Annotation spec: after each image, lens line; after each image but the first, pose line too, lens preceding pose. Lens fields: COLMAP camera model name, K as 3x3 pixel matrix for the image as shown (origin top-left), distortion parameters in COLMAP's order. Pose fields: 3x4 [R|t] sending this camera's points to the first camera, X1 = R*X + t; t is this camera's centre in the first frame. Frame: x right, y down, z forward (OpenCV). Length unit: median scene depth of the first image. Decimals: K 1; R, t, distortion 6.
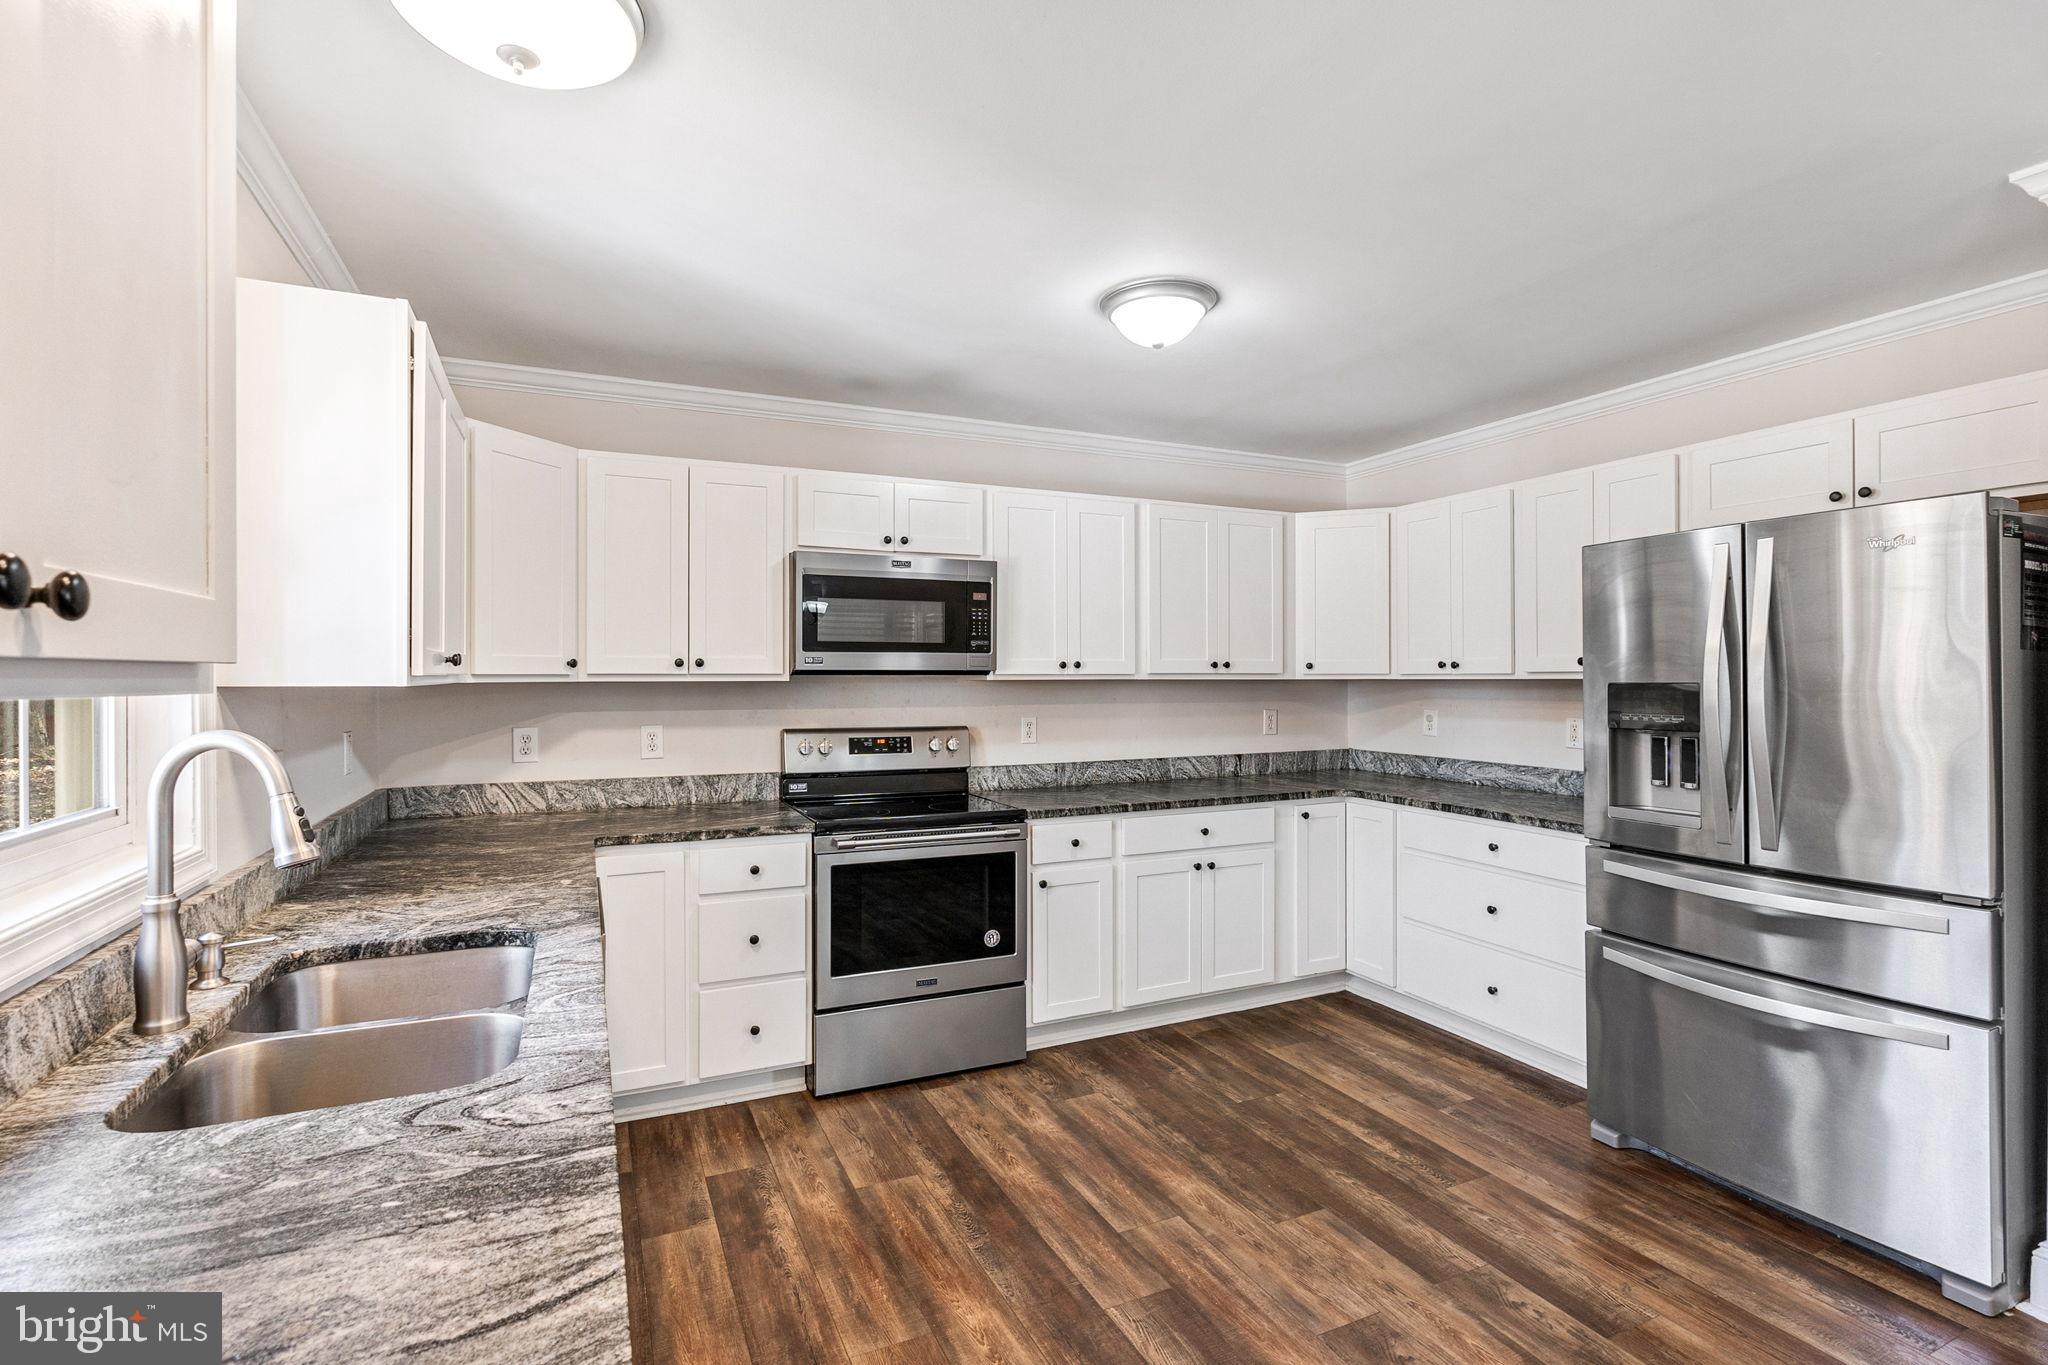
lens RADIAL K [[947.1, 0, 1019.7], [0, 947.1, 676.1], [0, 0, 1]] dist [-0.009796, 0.000391]
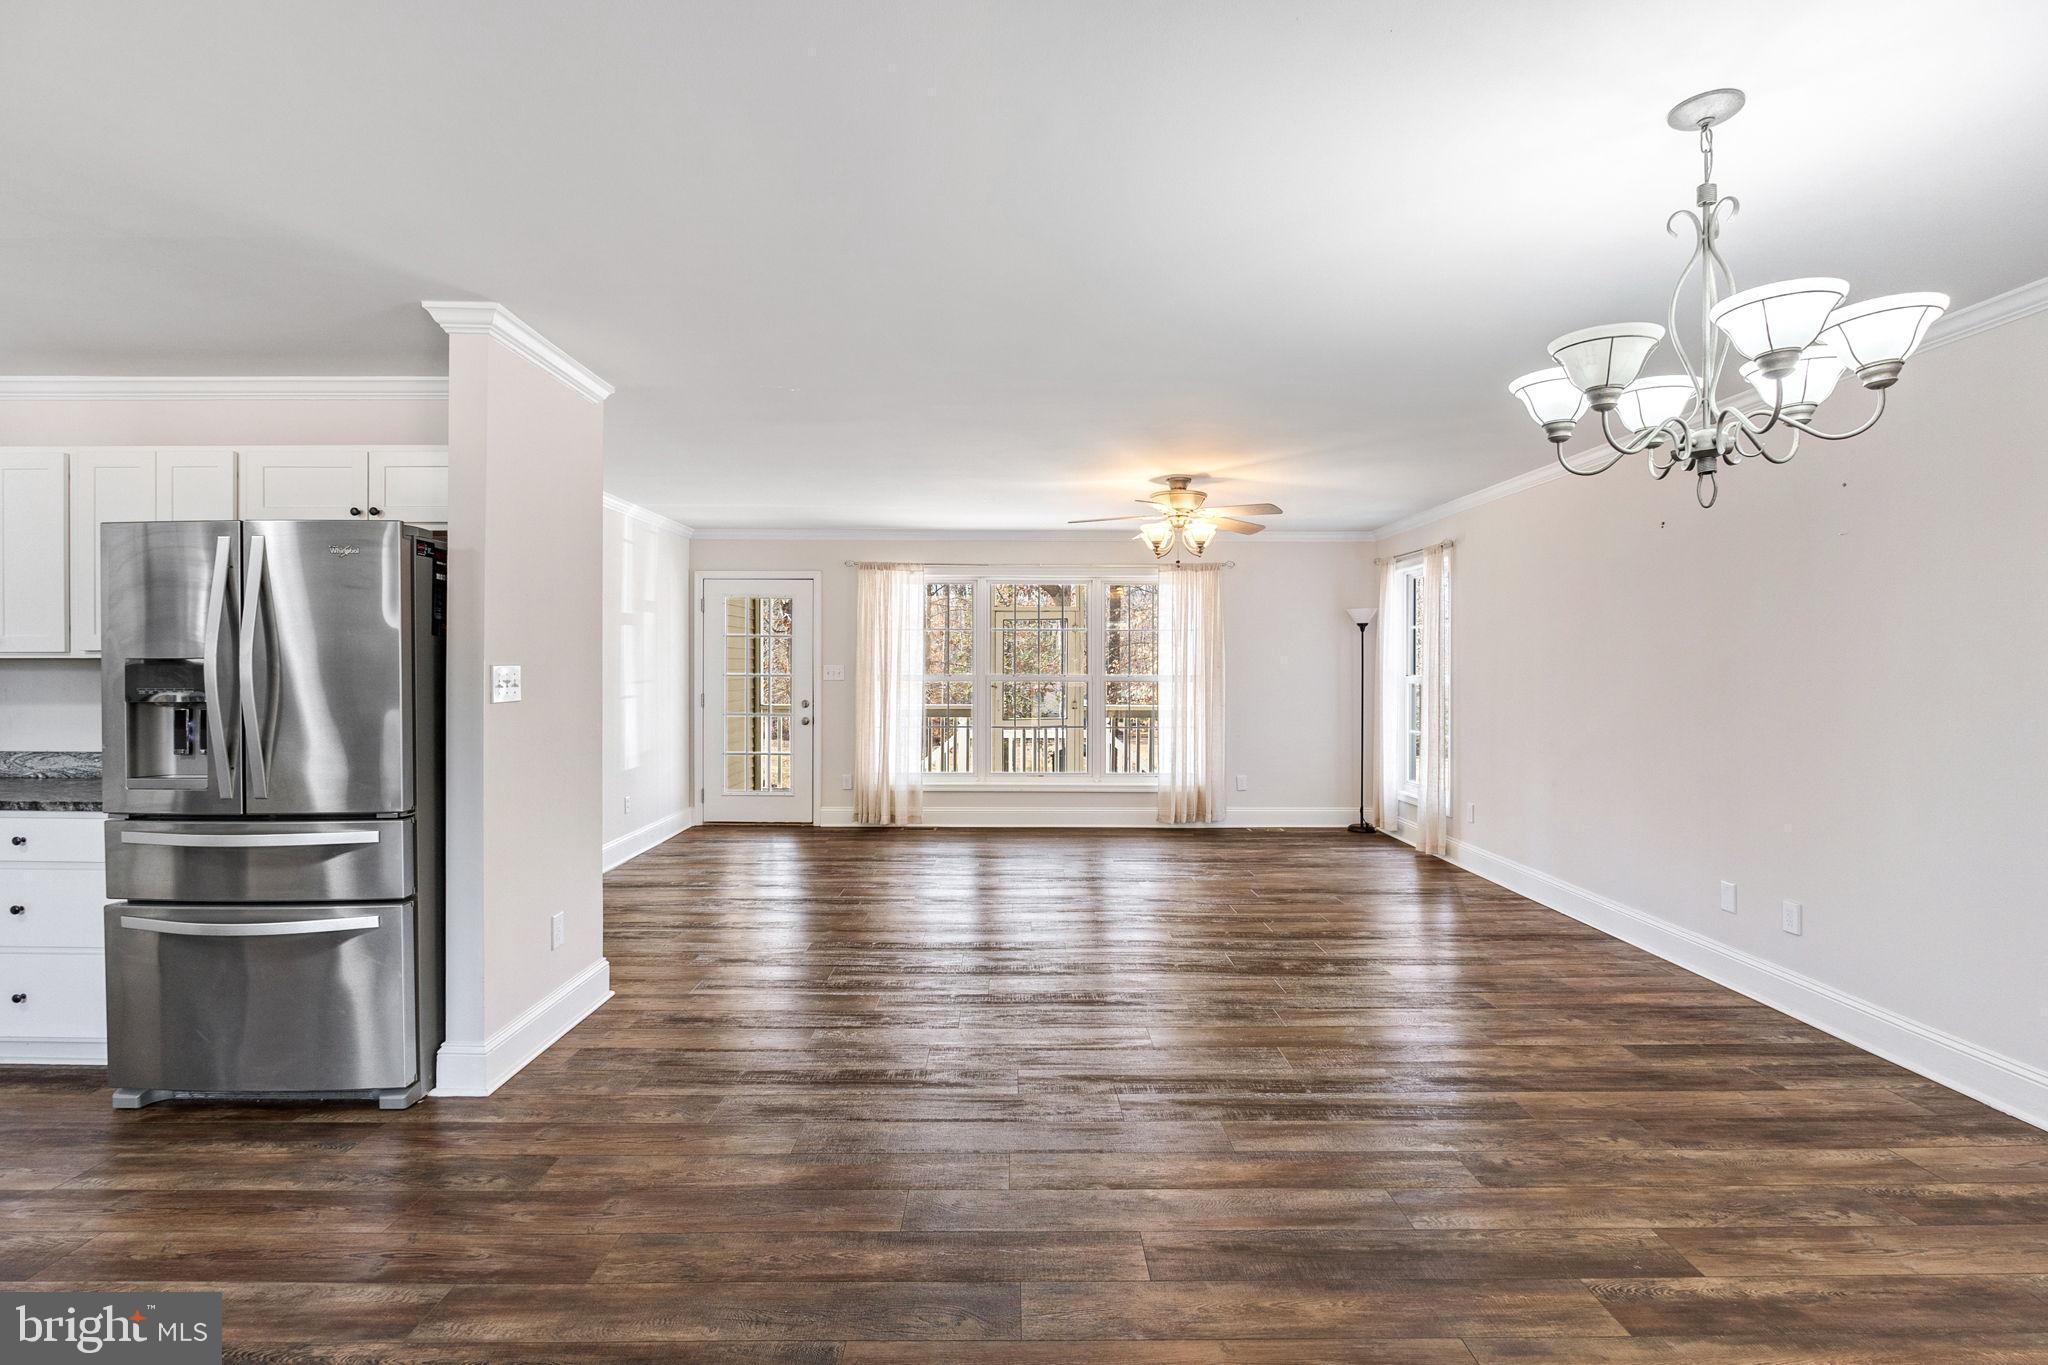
lens RADIAL K [[935.2, 0, 1020.0], [0, 935.2, 674.3], [0, 0, 1]] dist [-0.009640, 0.000395]
pose [[0.413166, 0.000820, 0.910655, 0.088525], [-0.002914, 0.999996, 0.000421, 0.017397], [-0.910651, -0.002828, 0.413166, -0.252657]]
